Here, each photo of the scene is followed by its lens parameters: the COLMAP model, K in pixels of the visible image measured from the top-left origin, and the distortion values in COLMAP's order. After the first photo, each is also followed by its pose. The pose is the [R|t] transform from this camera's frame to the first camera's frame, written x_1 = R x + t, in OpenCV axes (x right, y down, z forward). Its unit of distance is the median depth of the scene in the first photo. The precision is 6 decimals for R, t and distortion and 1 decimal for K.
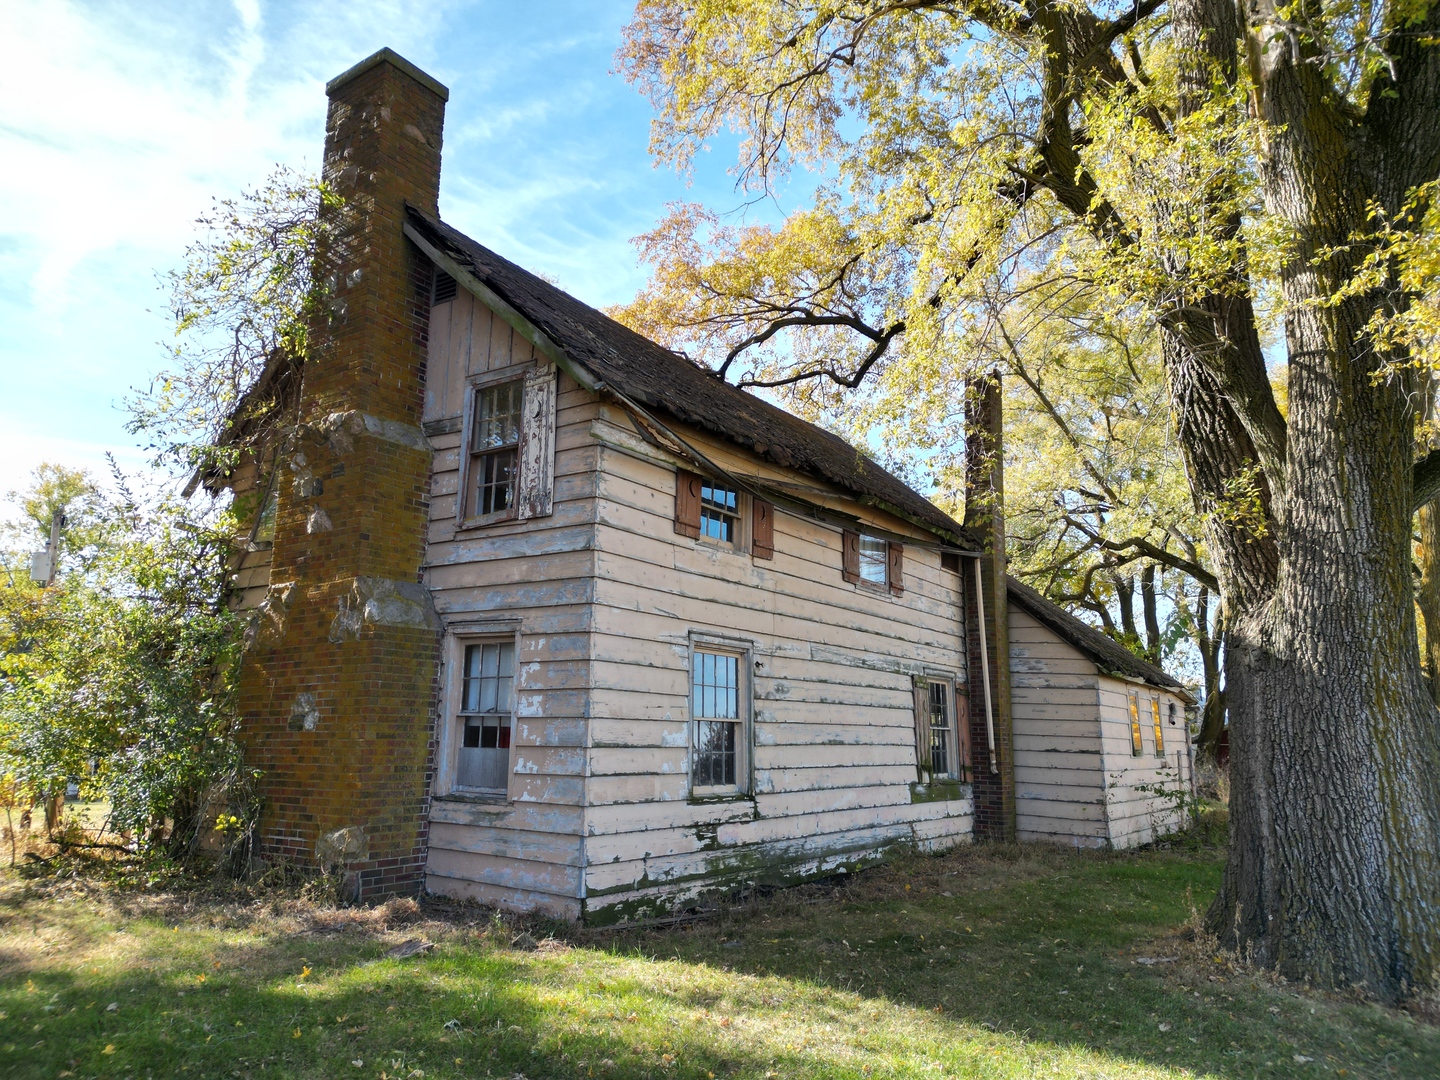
lens RADIAL K [[995.0, 0, 720.0], [0, 995.0, 540.0], [0, 0, 1]] dist [0.059499, -0.048761]
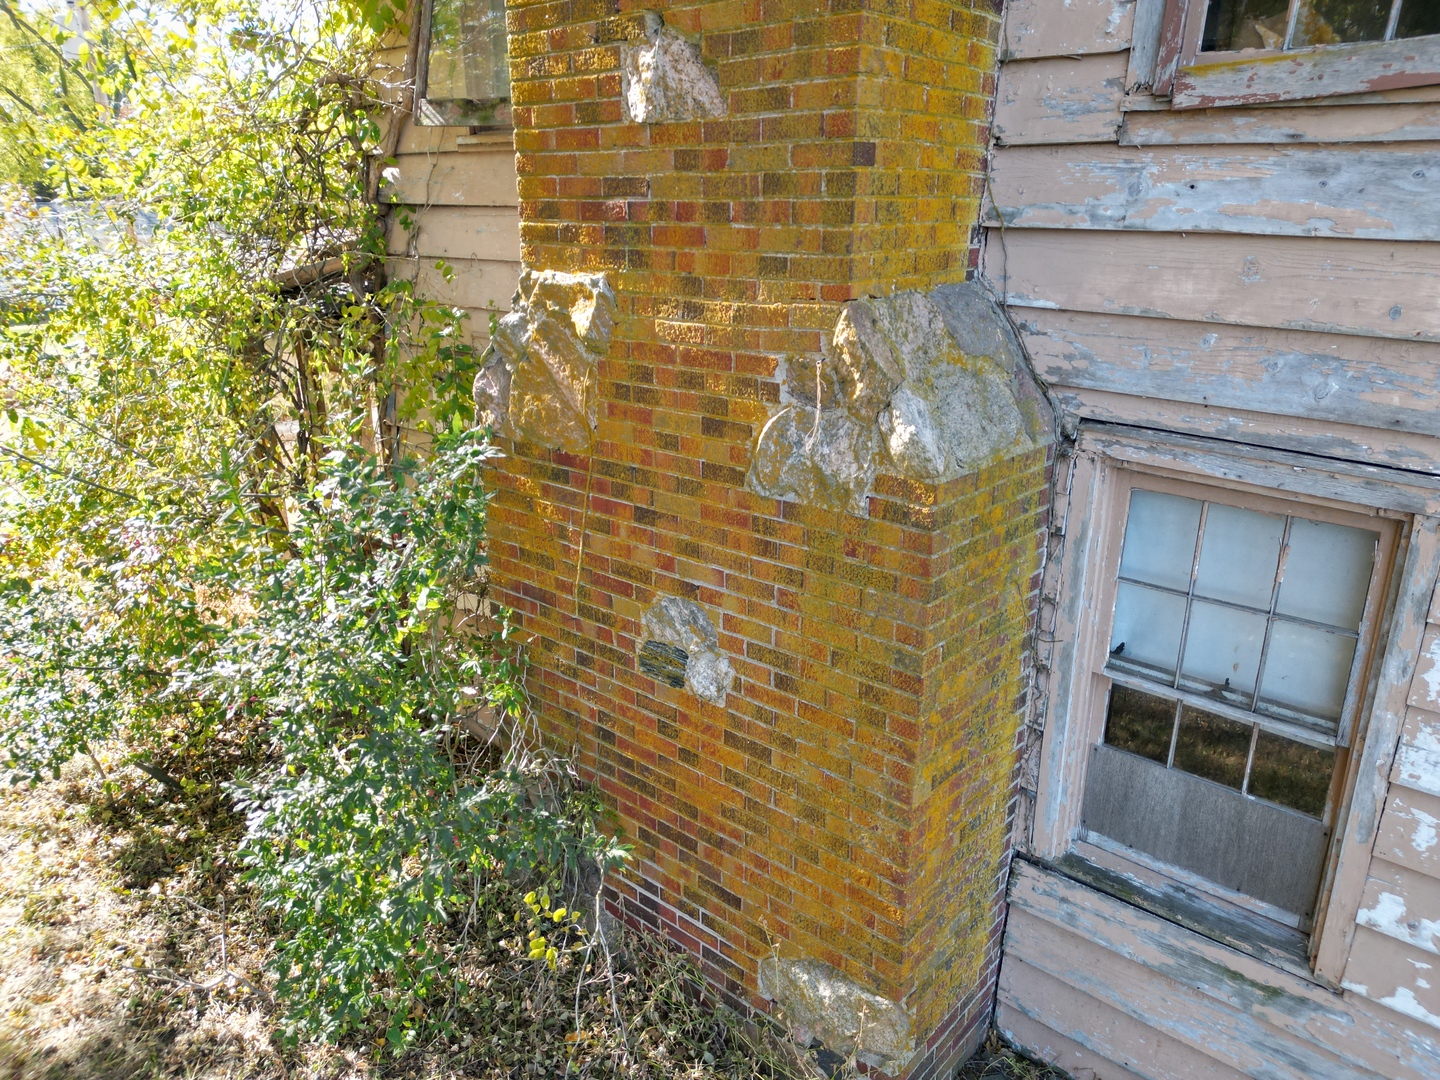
lens RADIAL K [[995.0, 0, 720.0], [0, 995.0, 540.0], [0, 0, 1]] dist [0.059499, -0.048761]
pose [[0.994651, 0.031740, -0.098296, -0.365471], [0.021513, 0.867096, 0.497676, -0.051055], [0.101028, -0.497129, 0.861775, 0.698736]]
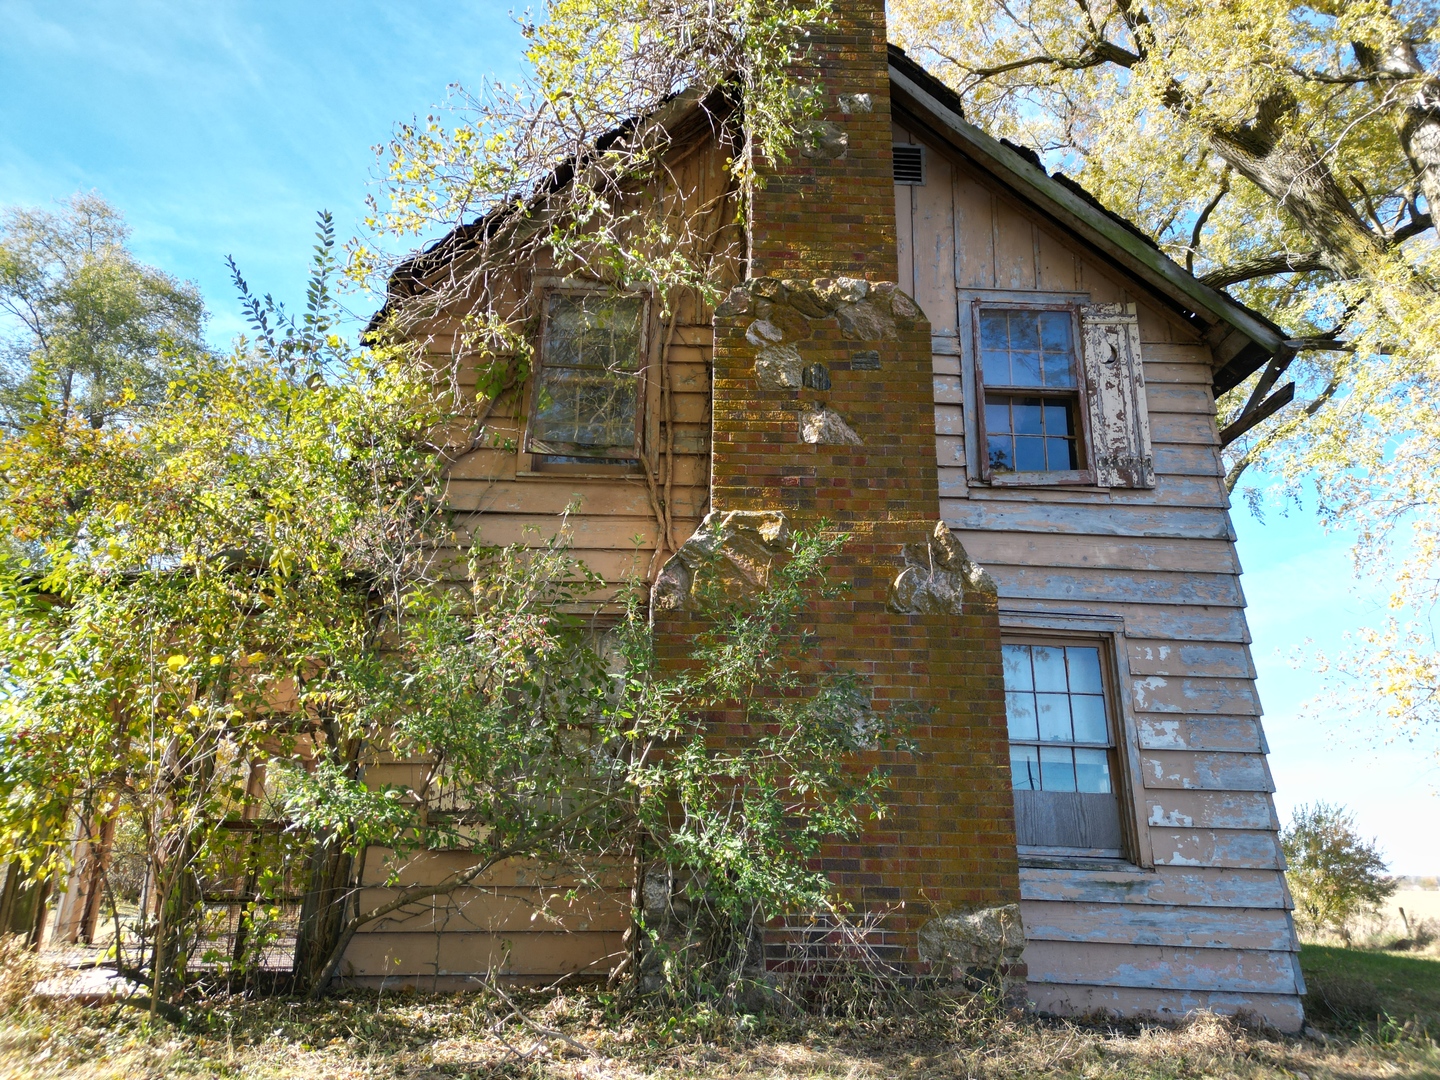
lens RADIAL K [[995.0, 0, 720.0], [0, 995.0, 540.0], [0, 0, 1]] dist [0.059499, -0.048761]
pose [[0.813437, 0.179738, 0.553186, -0.838540], [-0.125242, 0.982873, -0.135187, 0.156270], [-0.568010, 0.040684, 0.822016, 0.533464]]
